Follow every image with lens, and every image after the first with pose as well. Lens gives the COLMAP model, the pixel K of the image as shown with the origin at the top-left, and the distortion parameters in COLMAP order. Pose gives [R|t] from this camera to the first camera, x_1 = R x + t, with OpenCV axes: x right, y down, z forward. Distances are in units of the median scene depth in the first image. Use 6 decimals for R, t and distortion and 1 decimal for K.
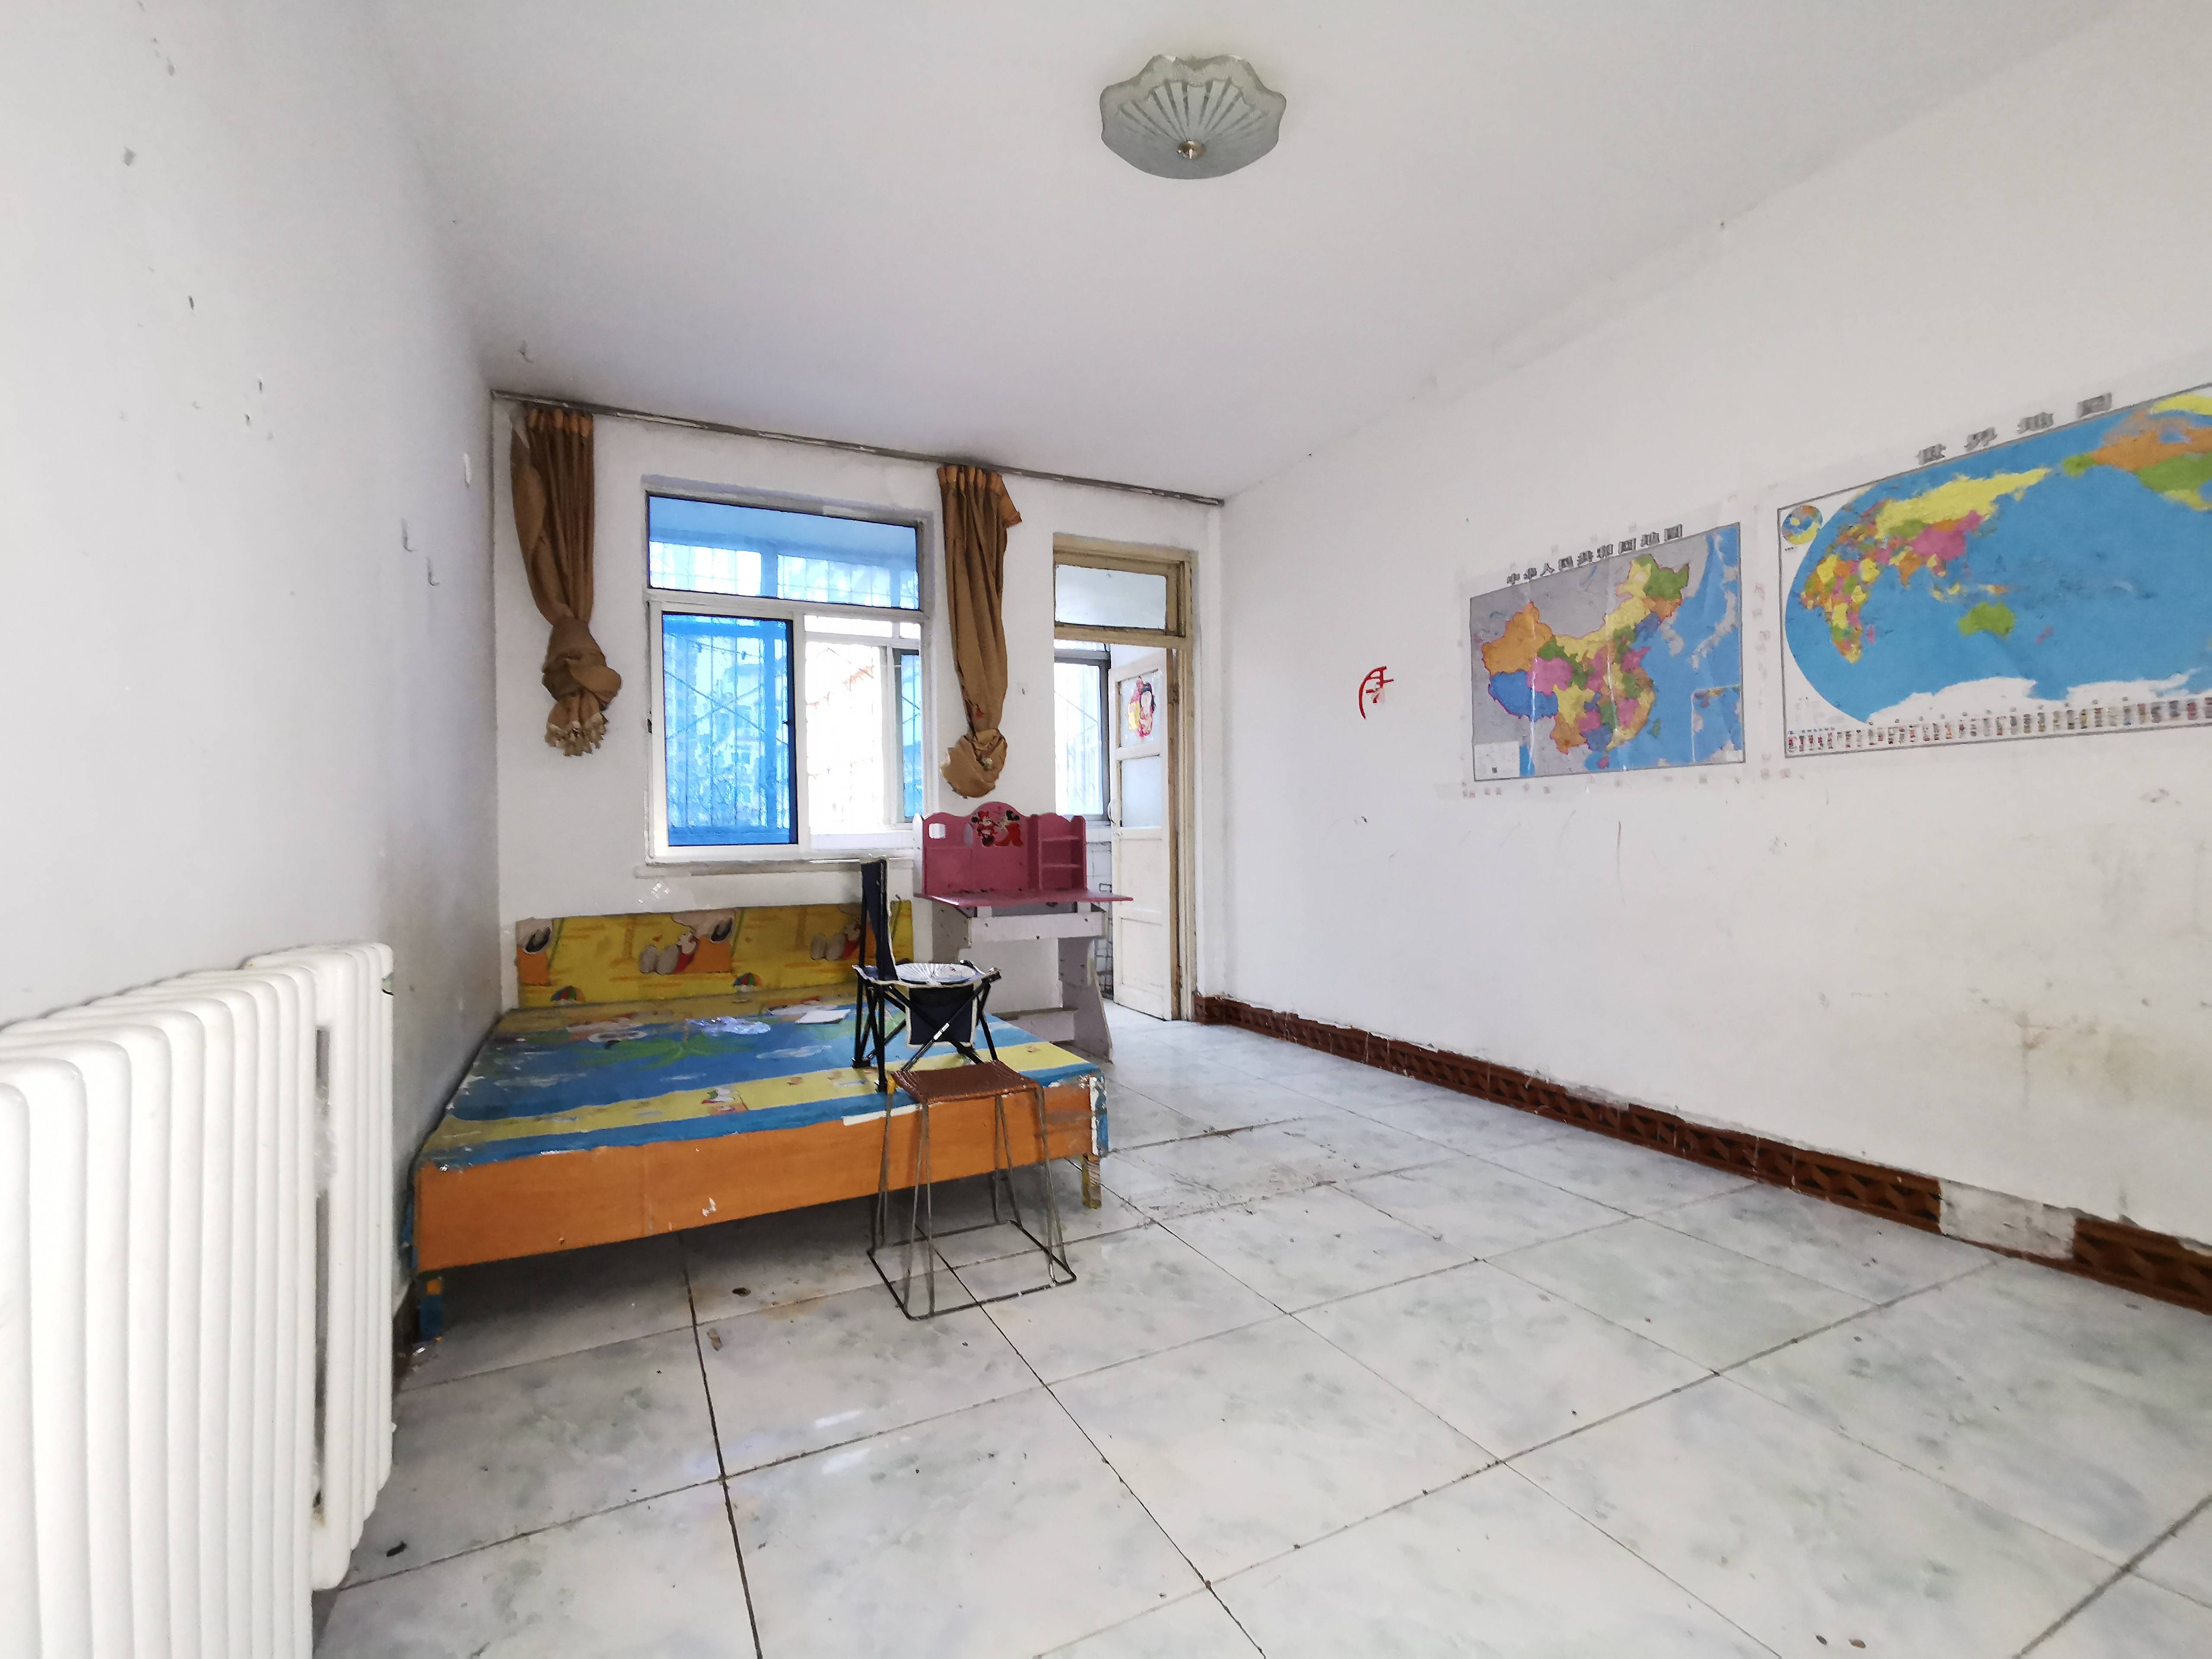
lens RADIAL K [[1008.7, 0, 1108.3], [0, 1008.7, 827.7], [0, 0, 1]] dist [-0.005243, 0.005277]
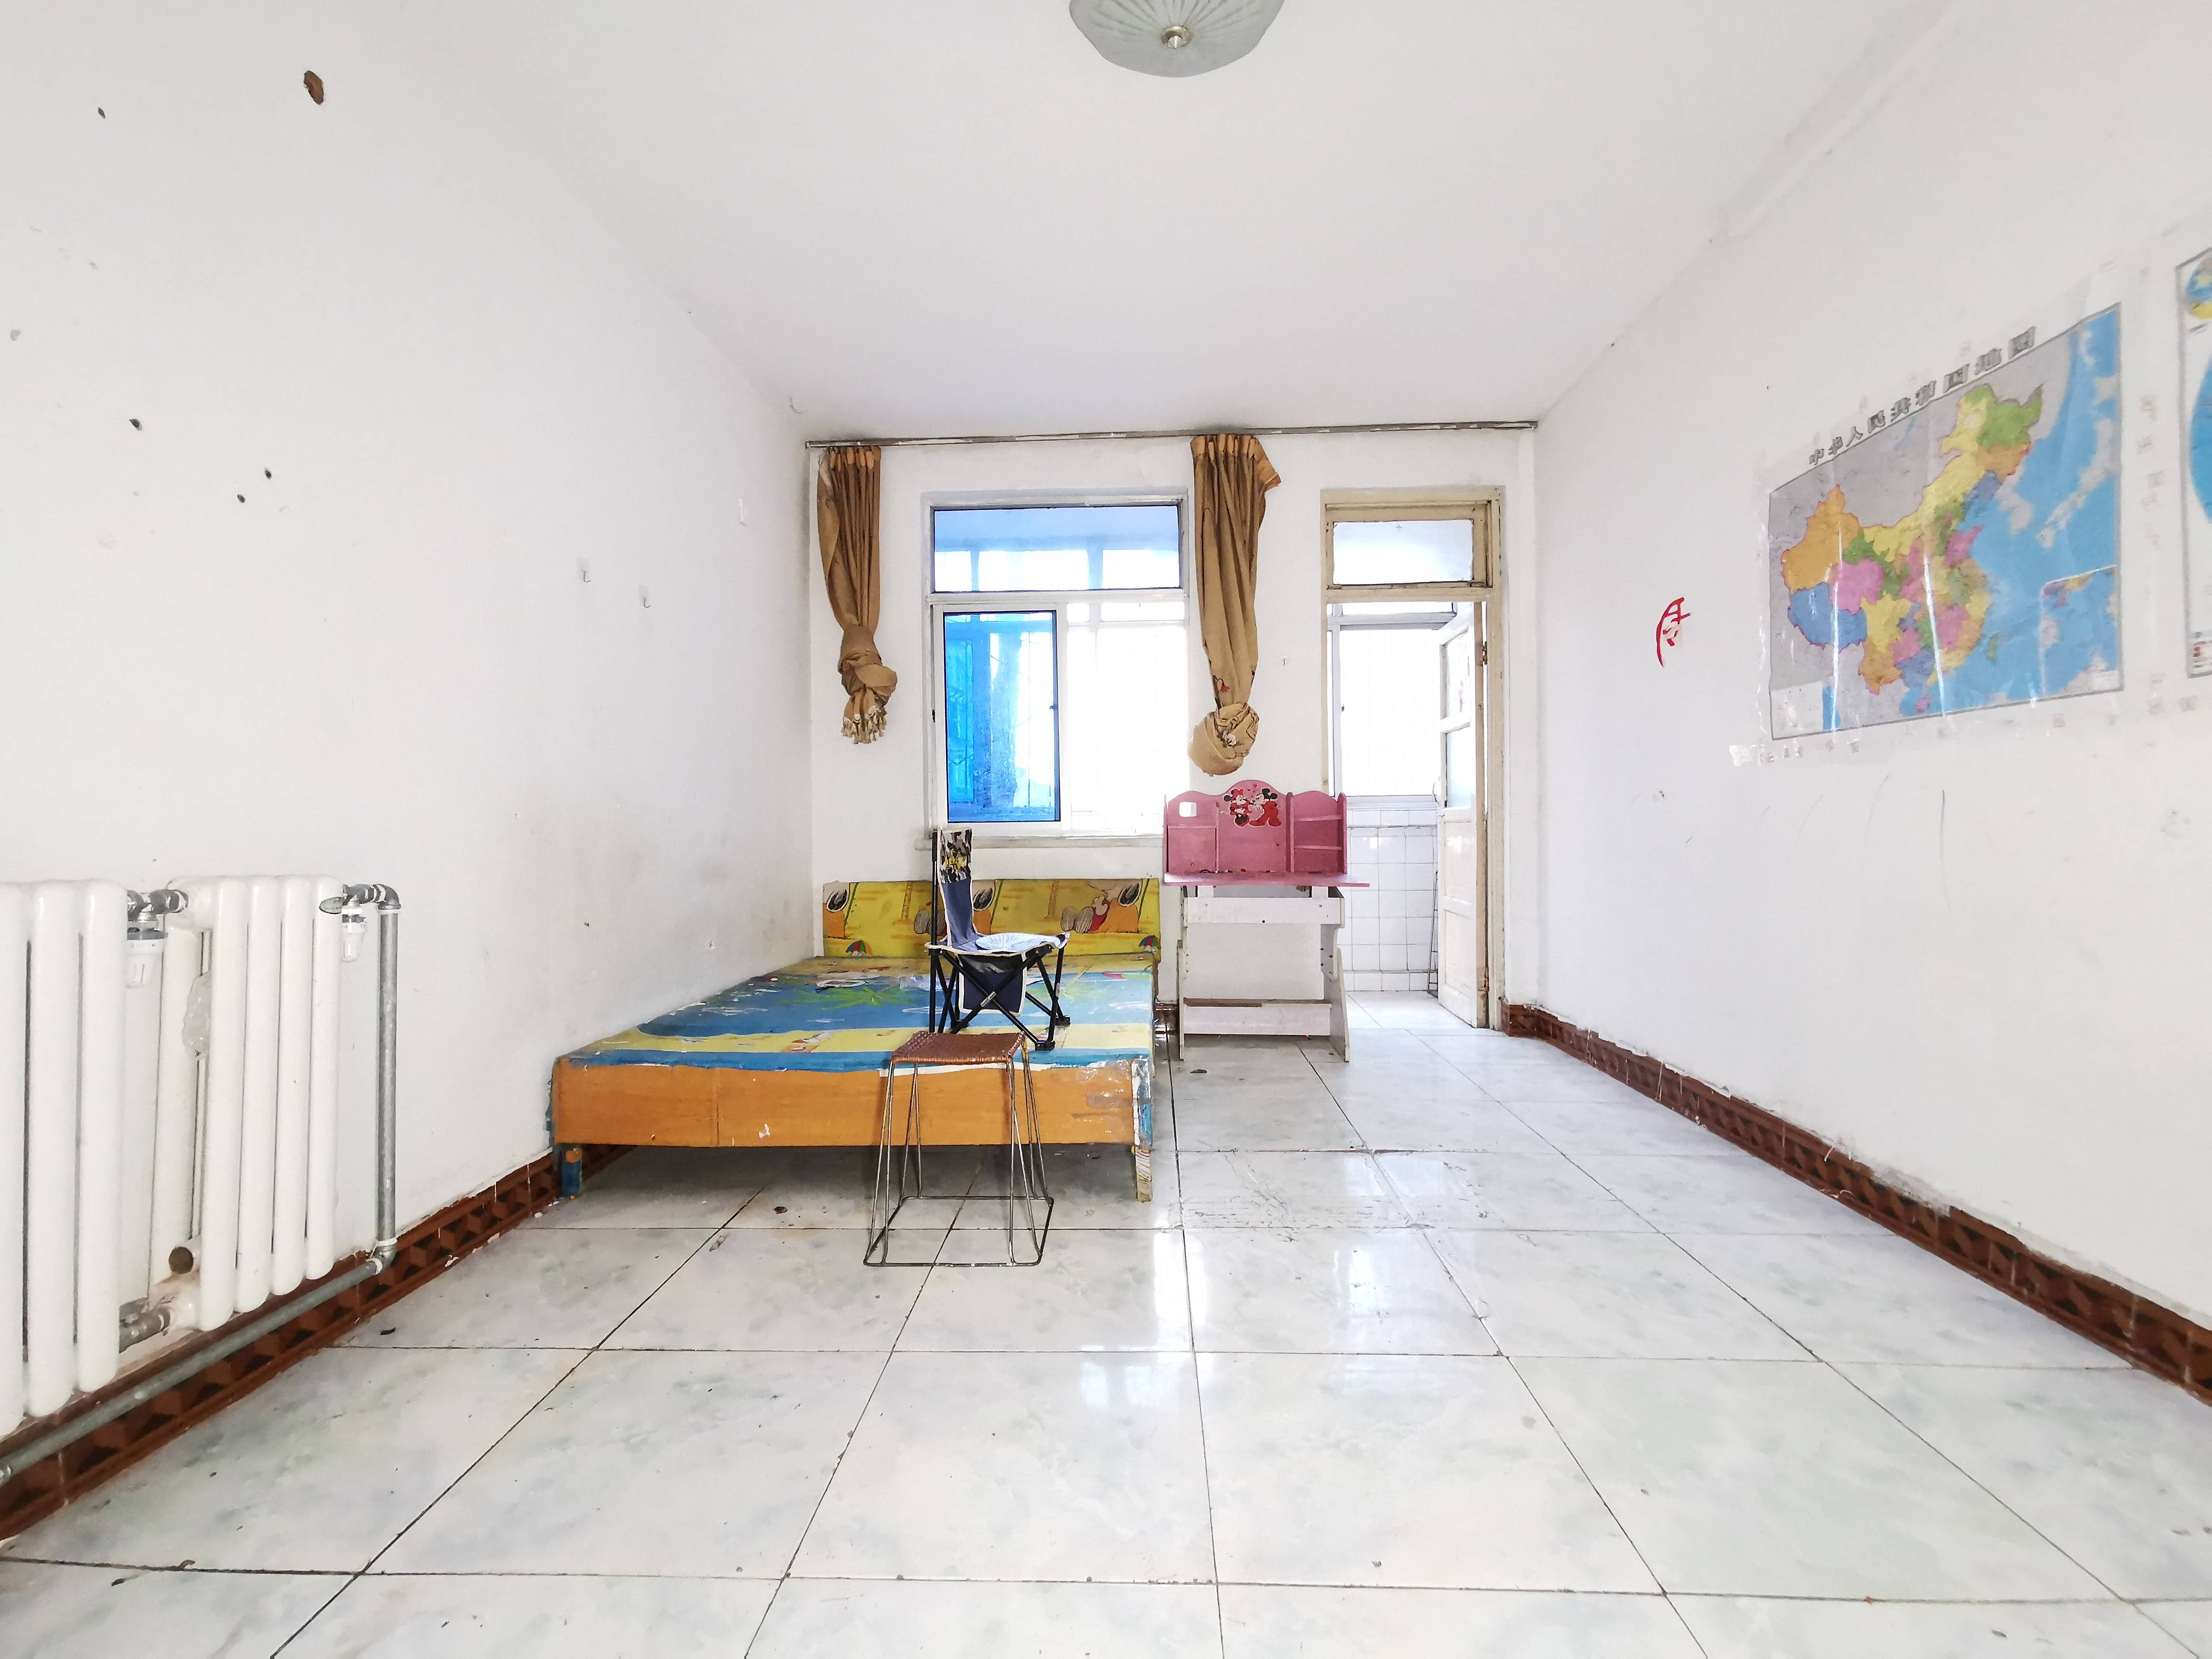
lens RADIAL K [[1008.7, 0, 1101.1], [0, 1008.7, 827.1], [0, 0, 1]] dist [-0.005243, 0.005277]
pose [[0.875765, 0.008716, -0.482659, 0.305946], [-0.003395, 0.999923, 0.011895, 0.011788], [0.482726, -0.008779, 0.875727, 0.119498]]
